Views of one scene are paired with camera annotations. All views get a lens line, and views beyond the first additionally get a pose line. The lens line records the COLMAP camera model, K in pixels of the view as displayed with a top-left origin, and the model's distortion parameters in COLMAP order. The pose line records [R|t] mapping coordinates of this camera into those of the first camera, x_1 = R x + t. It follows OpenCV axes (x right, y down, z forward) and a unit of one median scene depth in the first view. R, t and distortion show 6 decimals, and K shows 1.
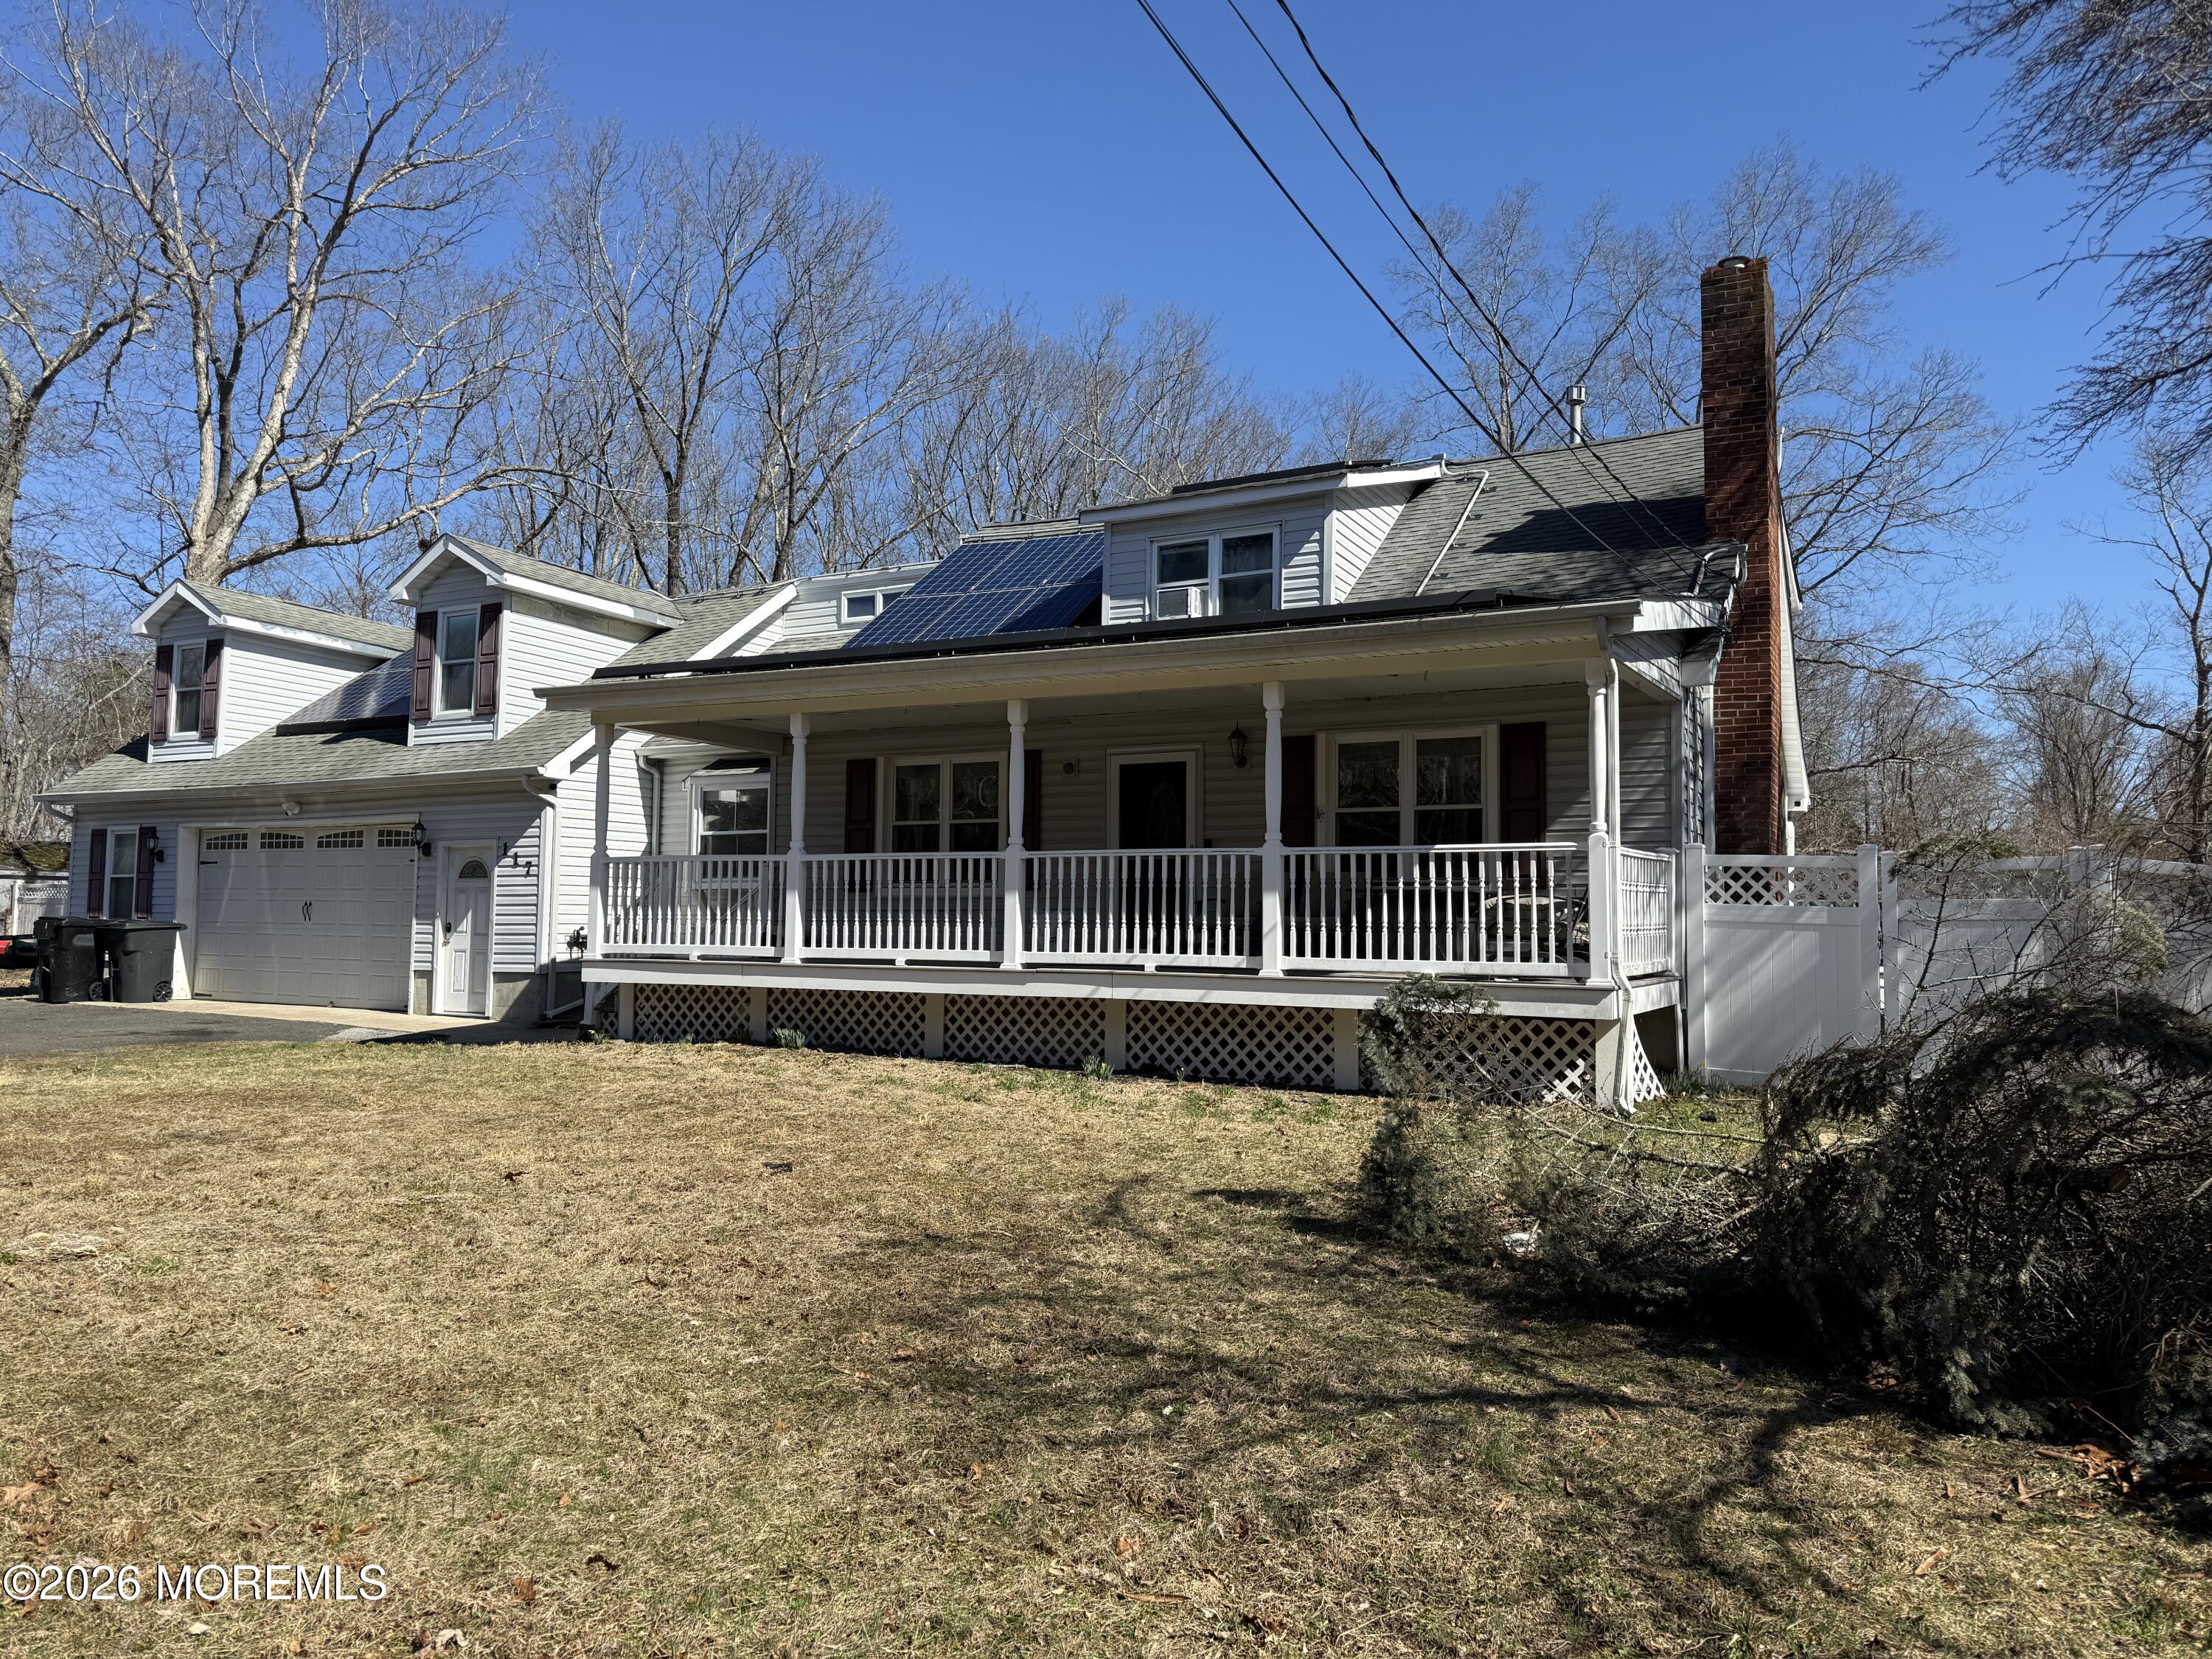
lens RADIAL K [[1538.1, 0, 1106.0], [0, 1538.1, 829.5], [0, 0, 1]] dist [0.169509, -0.000046]
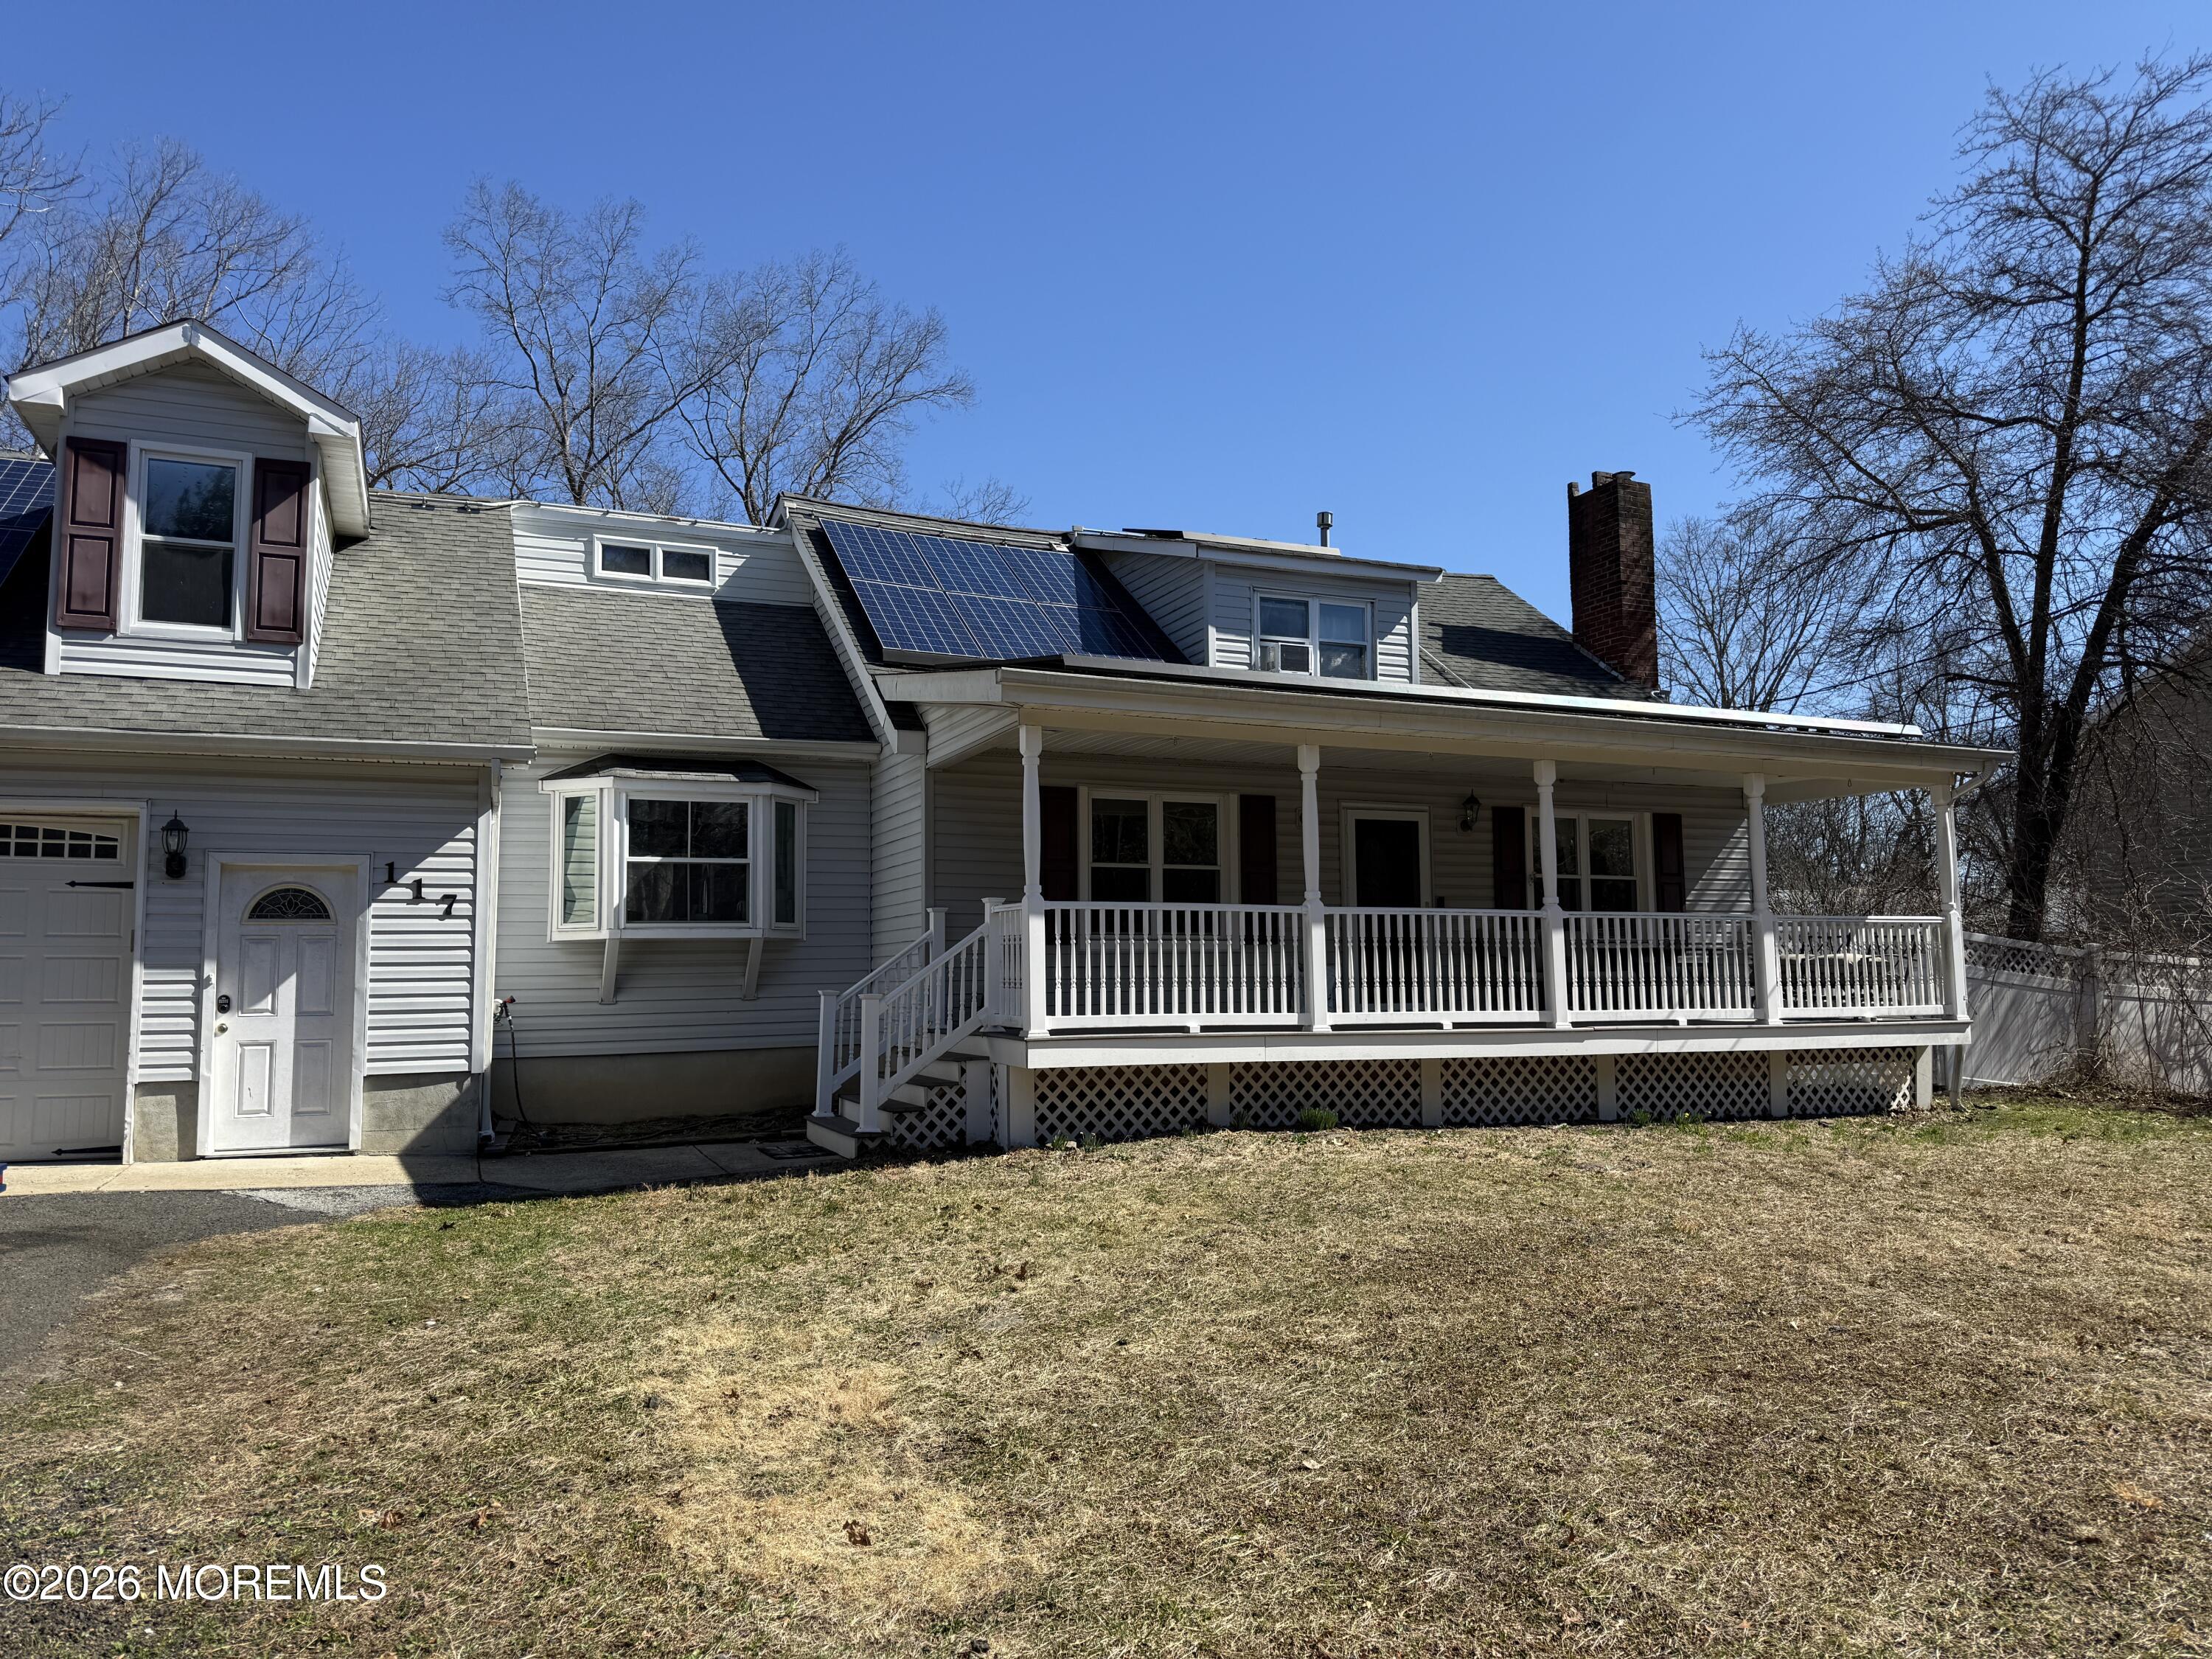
lens RADIAL K [[1649.4, 0, 1068.3], [0, 1649.4, 833.4], [0, 0, 1]] dist [0.098821, -0.144122]
pose [[0.596051, 0.059145, 0.800765, -0.951198], [-0.038343, 0.998242, -0.045191, 0.020977], [-0.802030, -0.003768, 0.597271, 0.512945]]
